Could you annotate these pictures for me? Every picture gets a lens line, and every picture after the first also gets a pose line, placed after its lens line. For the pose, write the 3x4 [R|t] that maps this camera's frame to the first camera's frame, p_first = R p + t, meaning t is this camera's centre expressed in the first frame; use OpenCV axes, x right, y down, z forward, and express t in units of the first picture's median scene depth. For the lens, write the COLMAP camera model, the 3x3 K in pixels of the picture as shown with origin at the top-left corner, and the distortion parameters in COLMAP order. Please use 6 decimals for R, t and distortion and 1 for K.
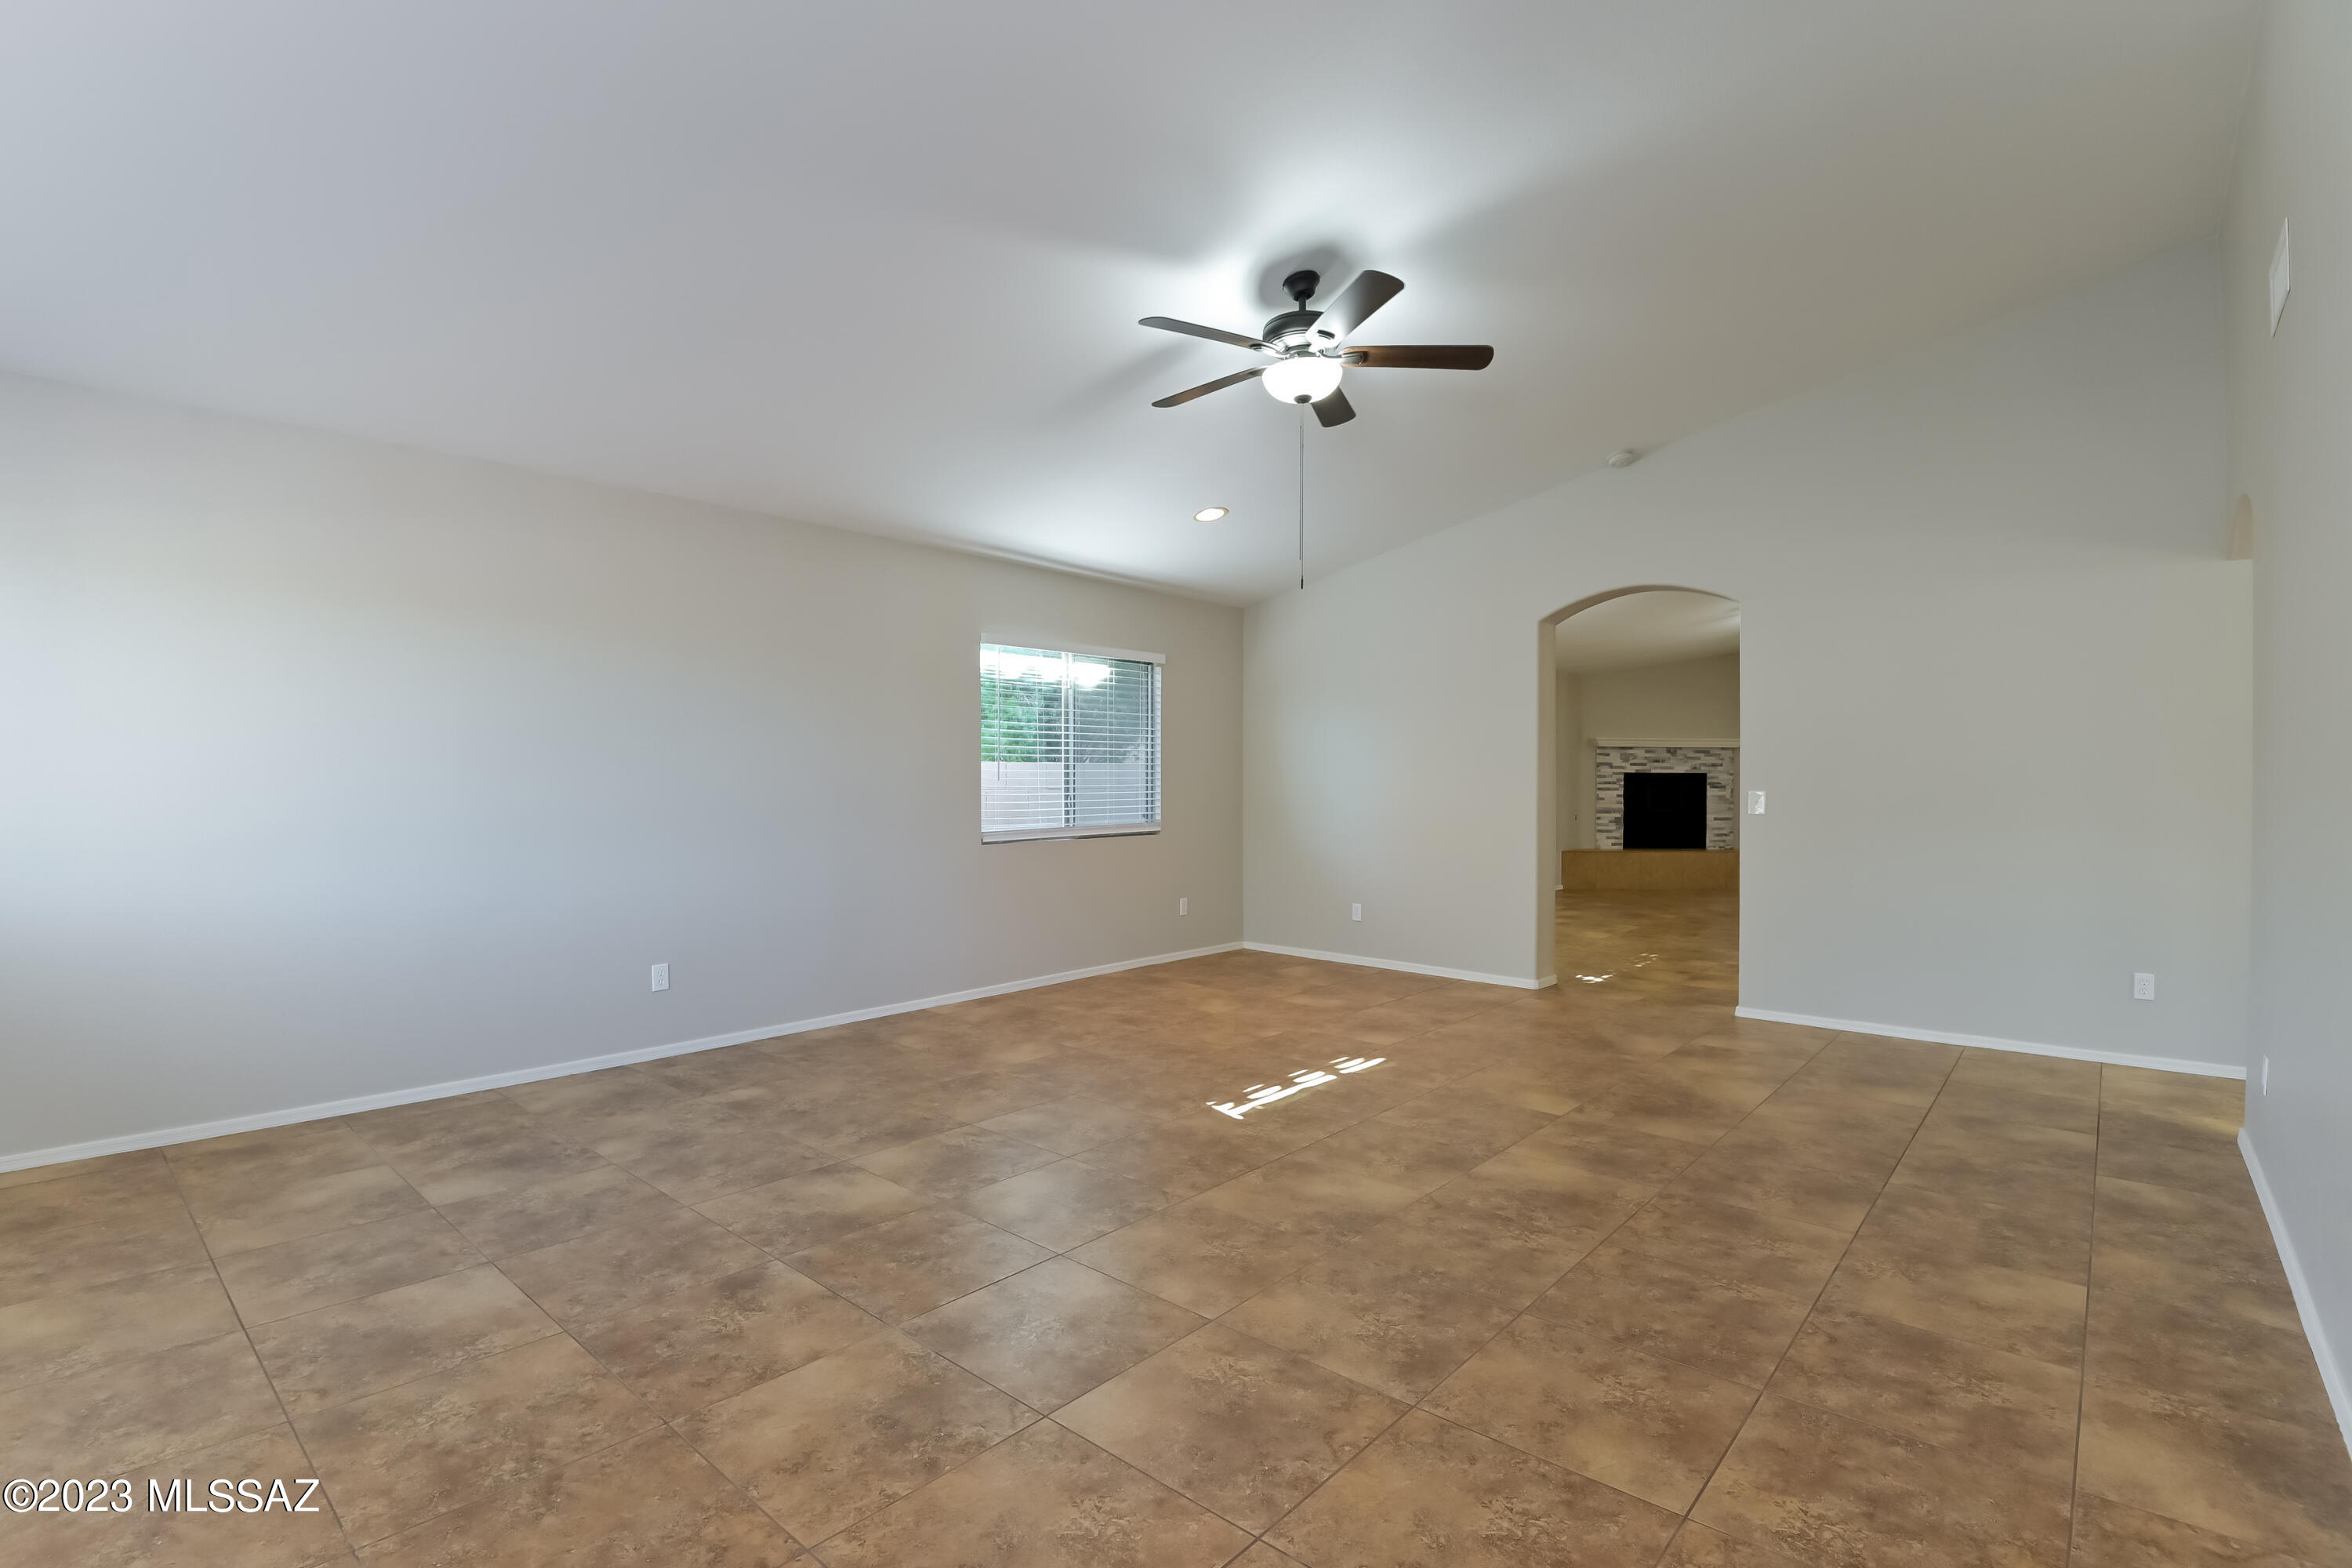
lens RADIAL K [[1093.9, 0, 1176.0], [0, 1093.9, 784.0], [0, 0, 1]] dist [-0.024825, -0.001138]
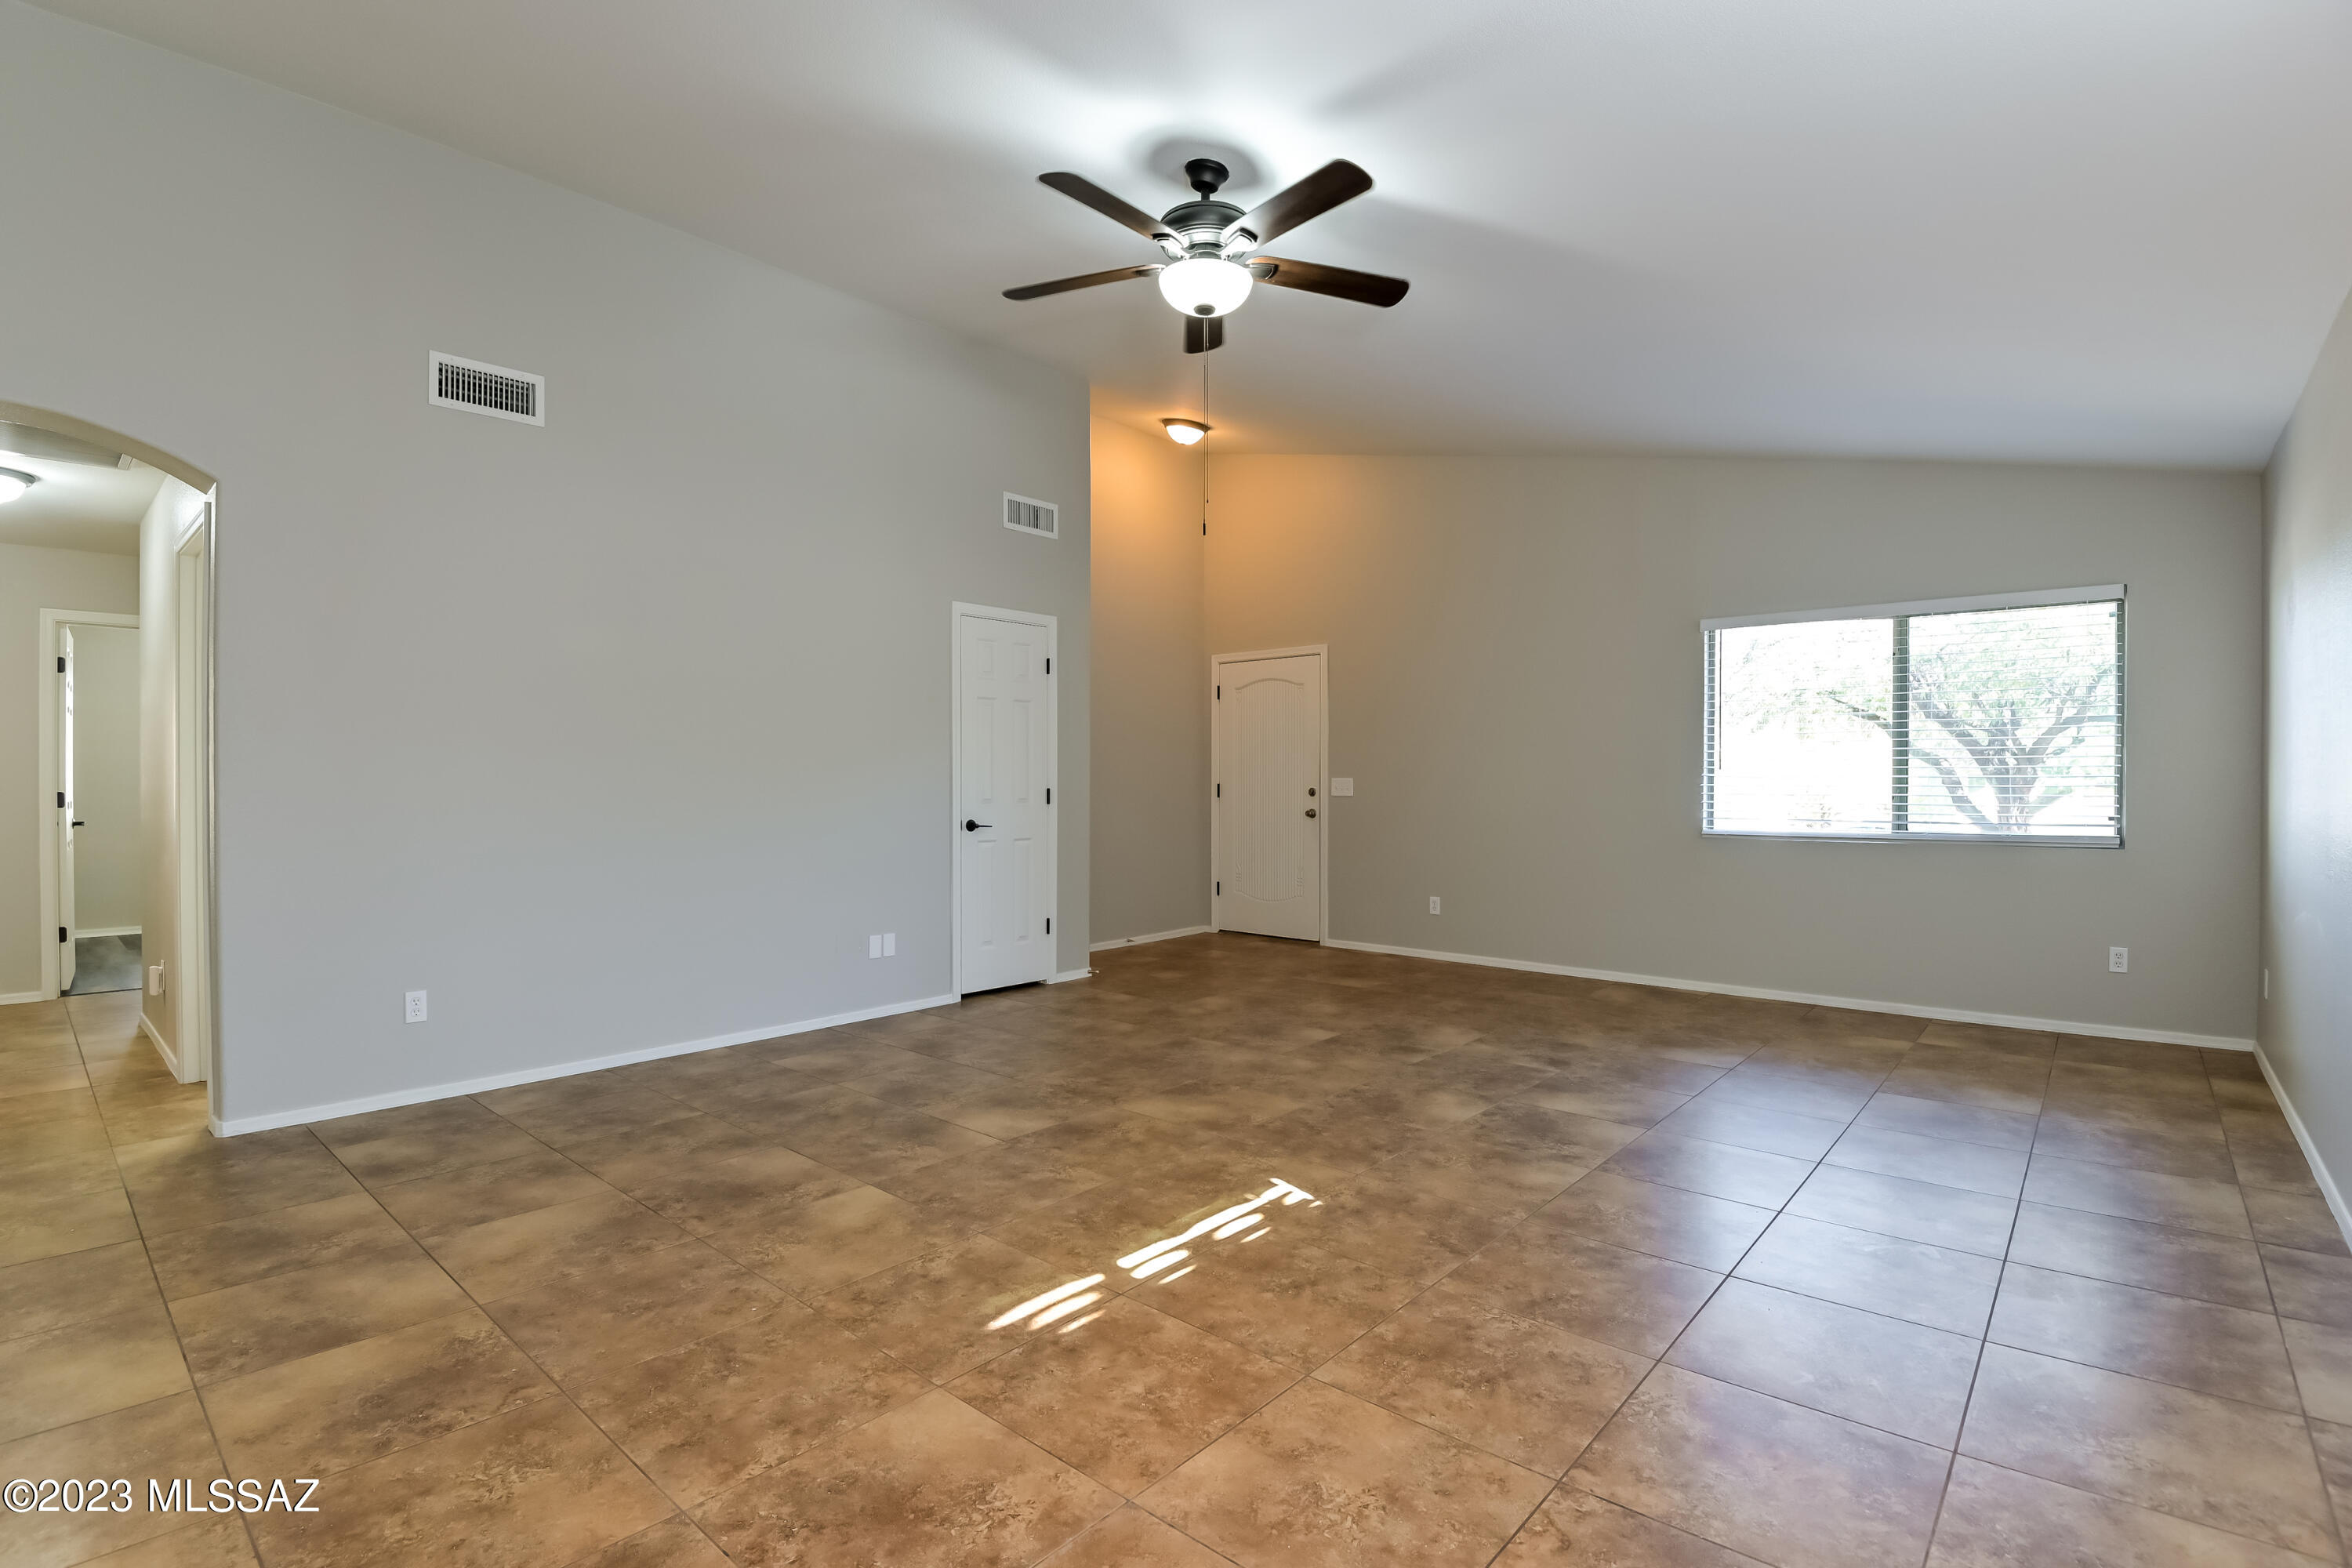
lens RADIAL K [[1093.9, 0, 1176.0], [0, 1093.9, 784.0], [0, 0, 1]] dist [-0.024825, -0.001138]
pose [[-0.999960, -0.005143, 0.007262, 0.140868], [-0.005098, 0.999968, 0.006190, 0.008129], [-0.007293, 0.006153, -0.999954, 1.990697]]
